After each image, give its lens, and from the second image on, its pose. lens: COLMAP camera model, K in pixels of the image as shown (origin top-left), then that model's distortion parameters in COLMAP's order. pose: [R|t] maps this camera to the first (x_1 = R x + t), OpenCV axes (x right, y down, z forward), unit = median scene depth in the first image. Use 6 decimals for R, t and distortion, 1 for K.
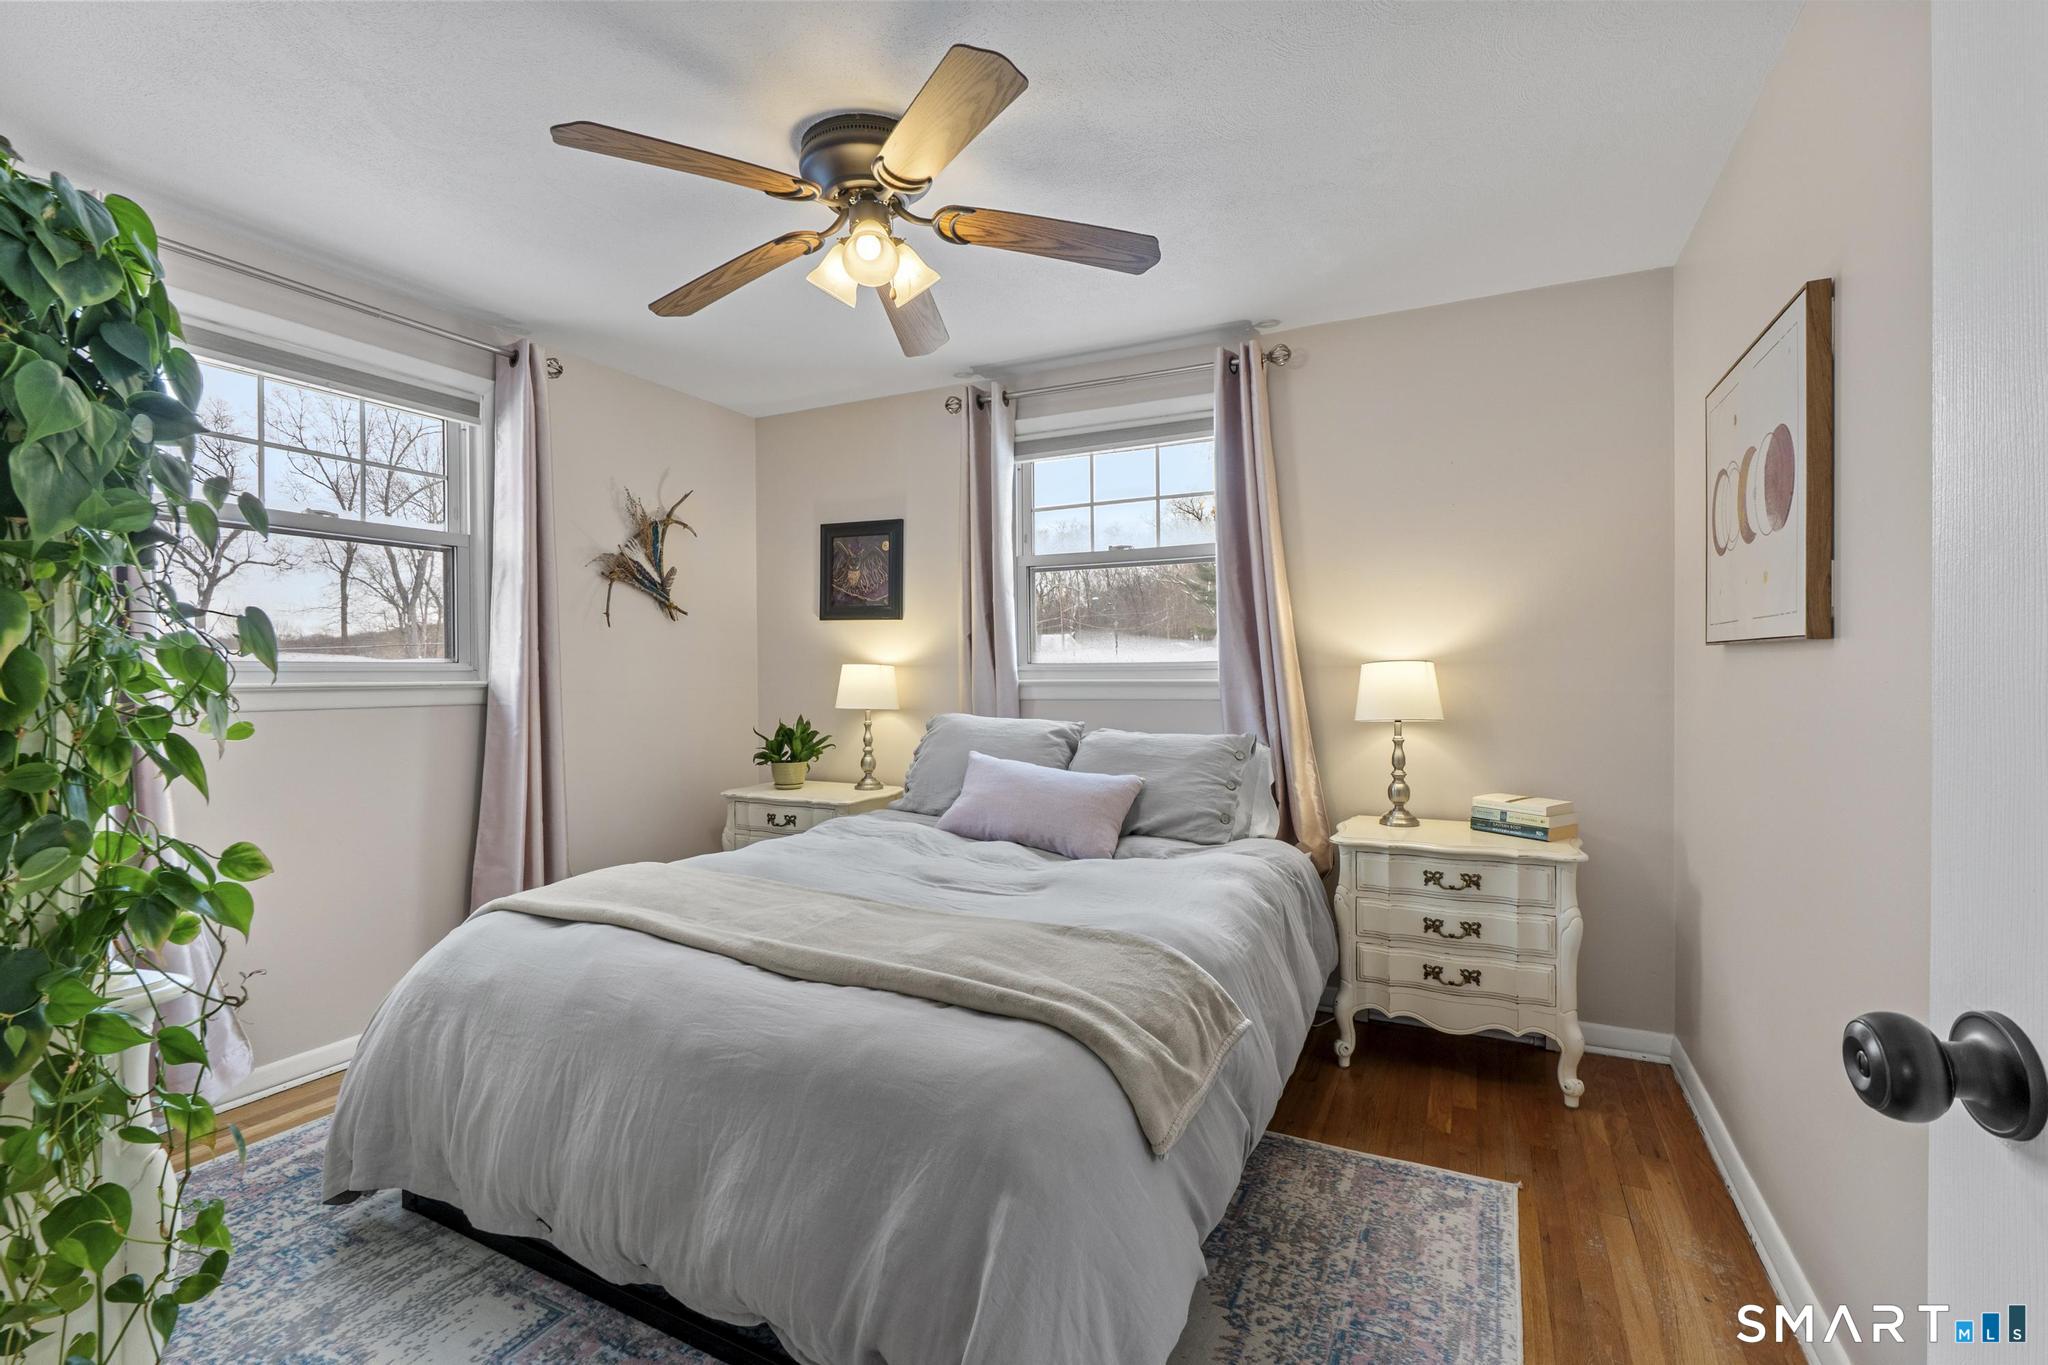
lens RADIAL K [[920.1, 0, 1014.3], [0, 920.1, 678.0], [0, 0, 1]] dist [-0.015283, 0.004687]
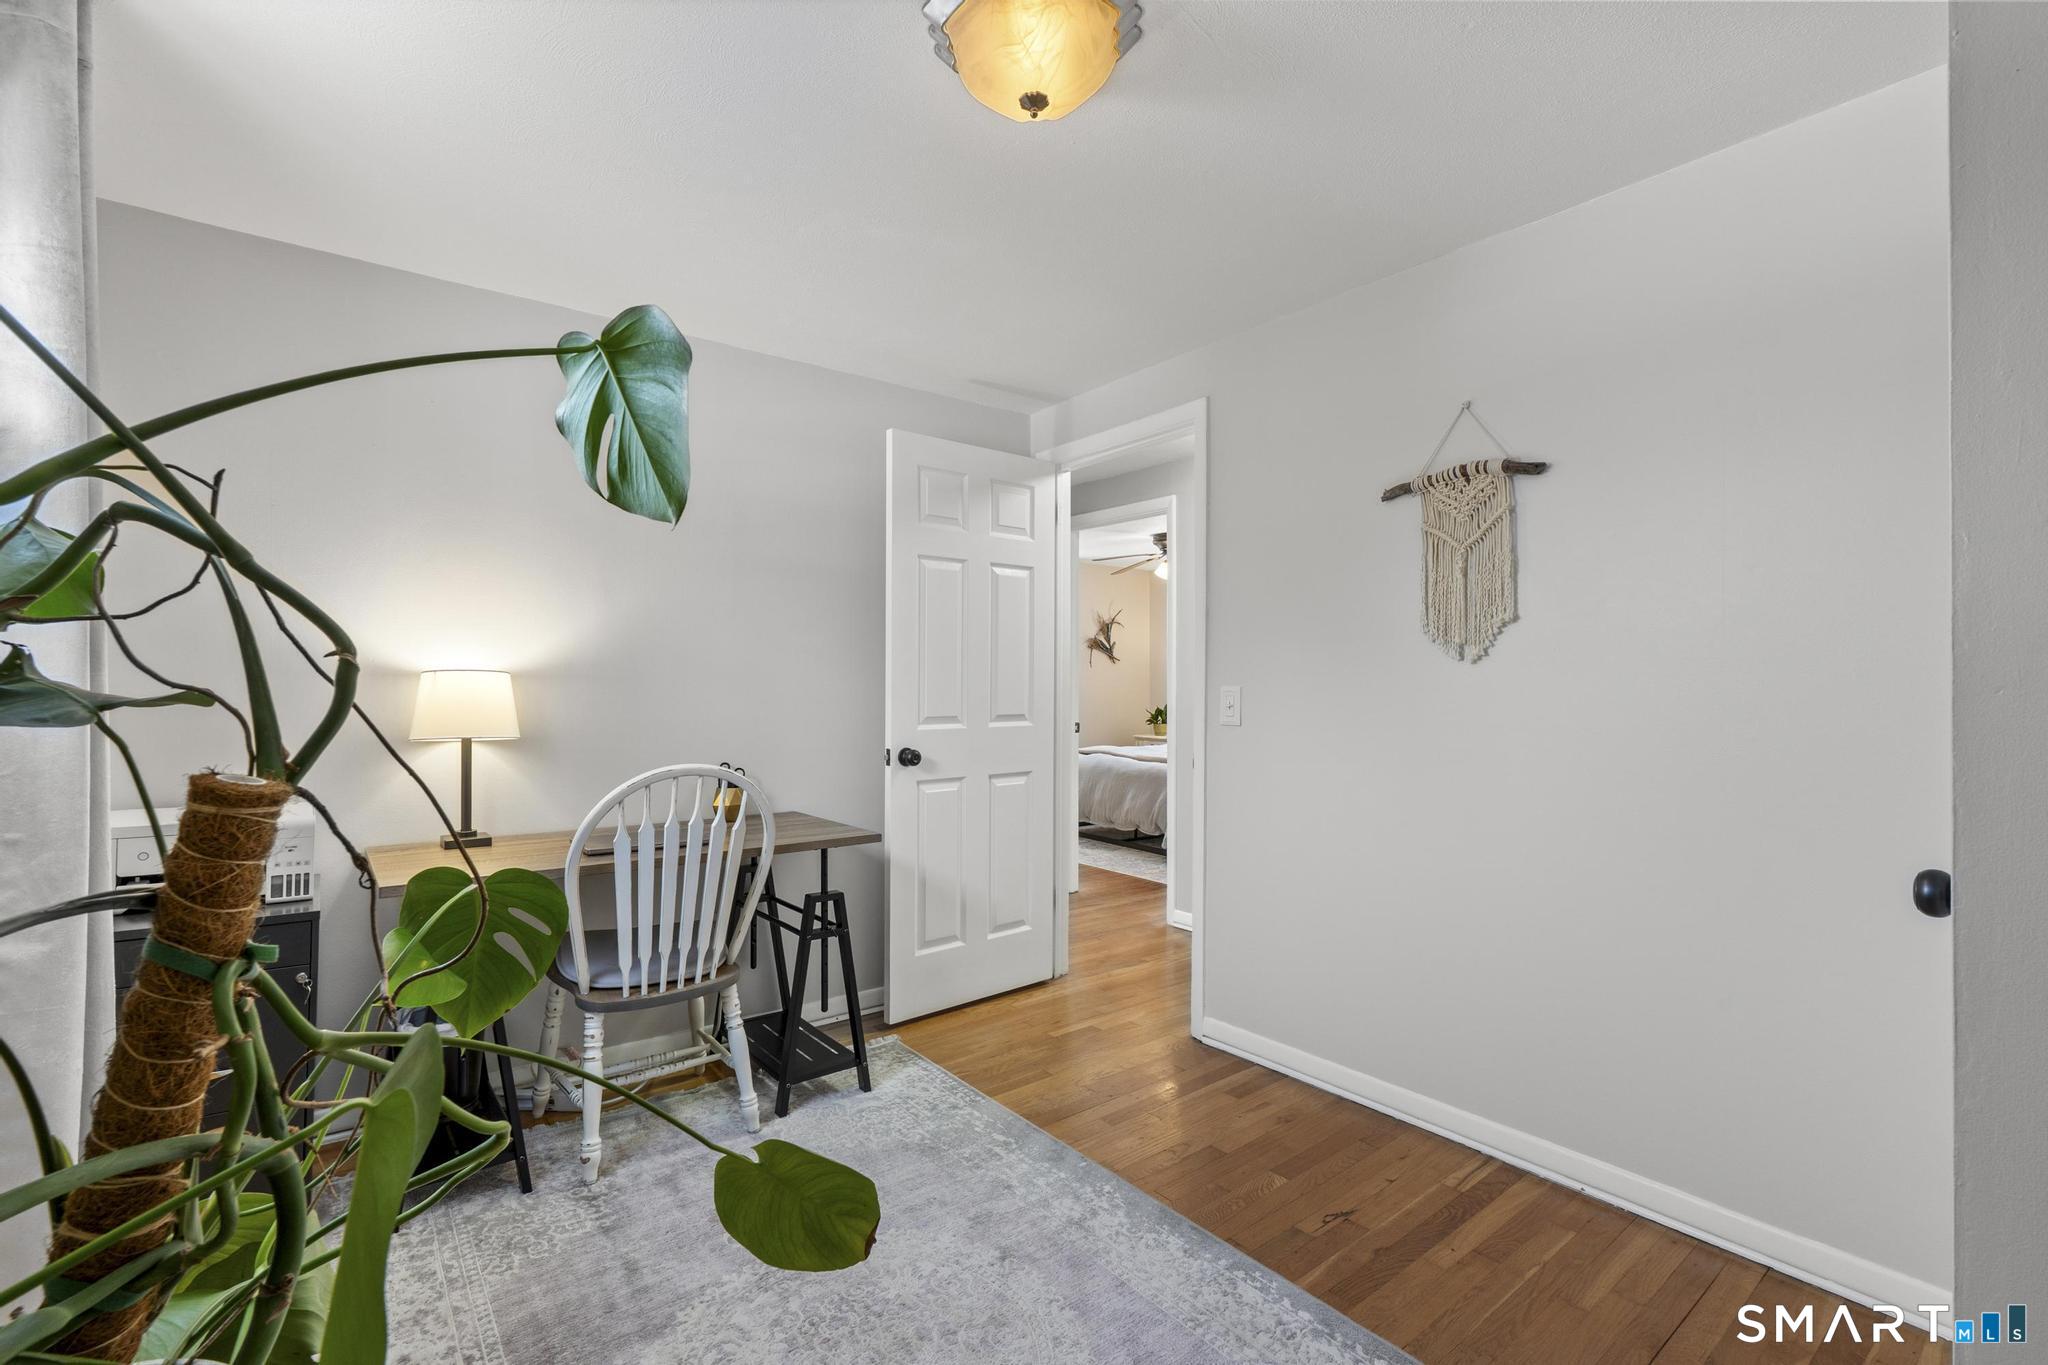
lens RADIAL K [[920.1, 0, 1018.5], [0, 920.1, 680.2], [0, 0, 1]] dist [-0.015283, 0.004687]
pose [[0.903026, 0.005781, -0.429546, 0.442406], [-0.009882, 0.999924, -0.007319, 0.001539], [0.429471, 0.010854, 0.903015, -1.298028]]
